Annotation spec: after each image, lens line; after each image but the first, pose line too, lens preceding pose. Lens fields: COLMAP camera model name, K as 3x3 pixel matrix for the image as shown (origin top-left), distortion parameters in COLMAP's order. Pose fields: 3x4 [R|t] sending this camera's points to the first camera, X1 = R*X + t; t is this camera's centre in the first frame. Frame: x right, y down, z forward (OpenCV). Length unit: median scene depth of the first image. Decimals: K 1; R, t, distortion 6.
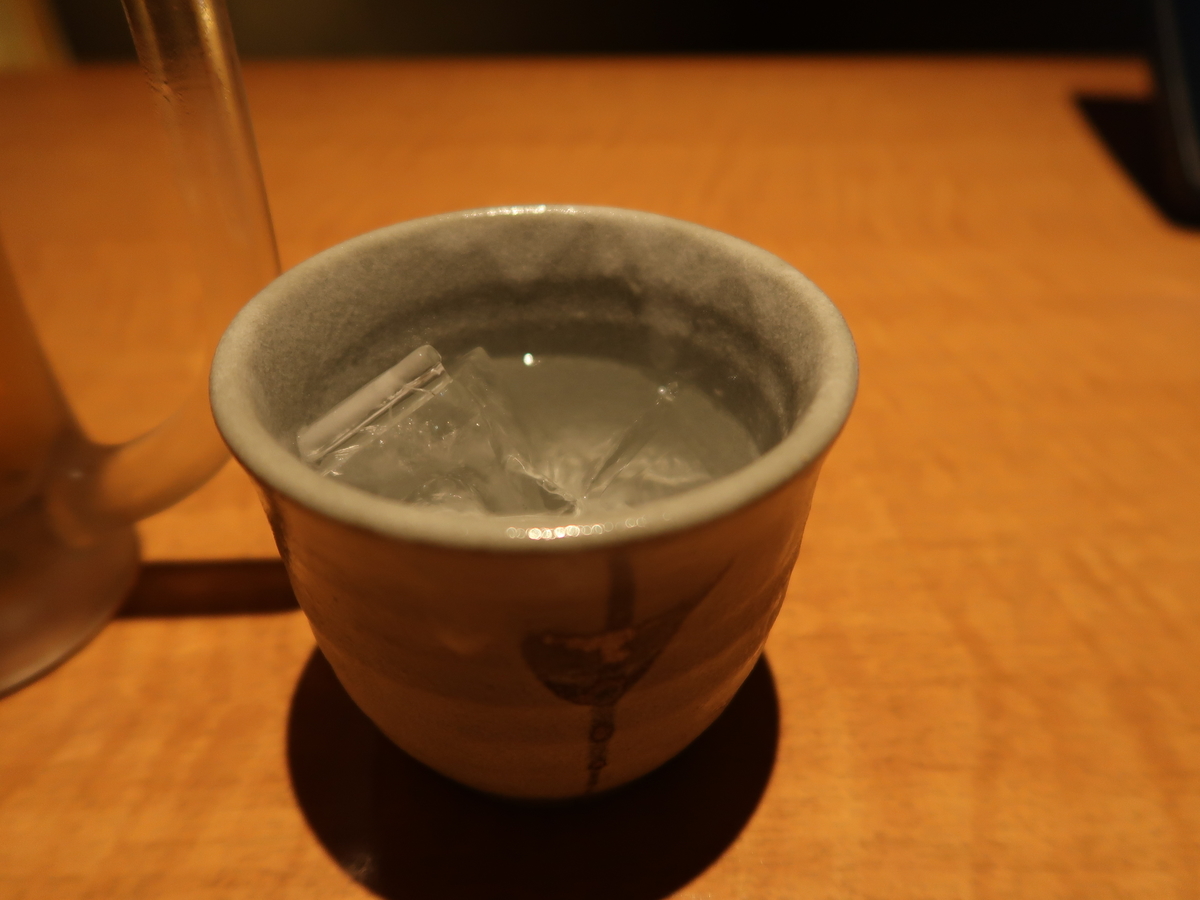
lens RADIAL K [[933.6, 0, 600.4], [0, 933.6, 450.3], [0, 0, 1]] dist [-0.013881, 0.002482]
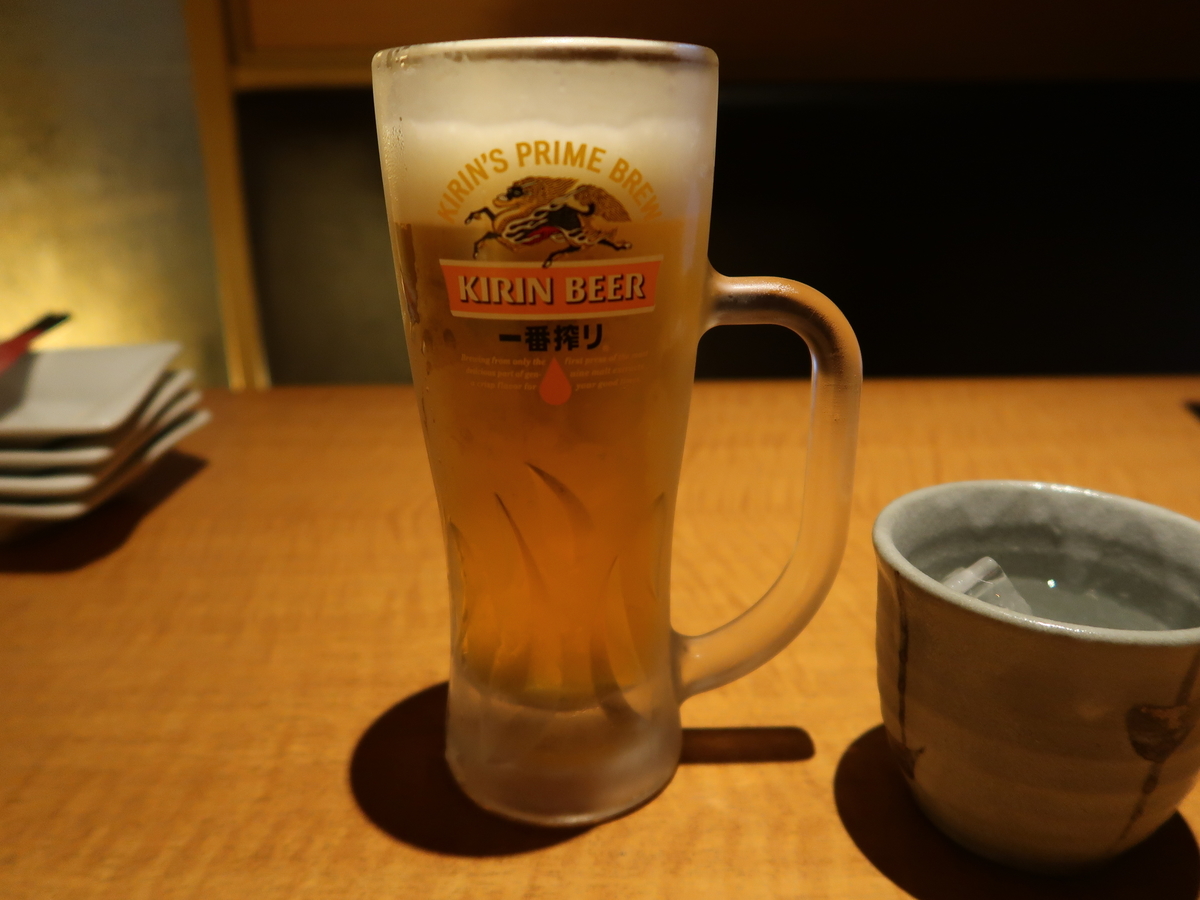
lens RADIAL K [[933.6, 0, 599.8], [0, 933.6, 448.1], [0, 0, 1]] dist [-0.013881, 0.002482]
pose [[0.999365, -0.002410, -0.035559, -0.695420], [-0.008732, 0.950753, -0.309827, 0.193857], [0.034555, 0.309940, 0.950128, -0.589984]]
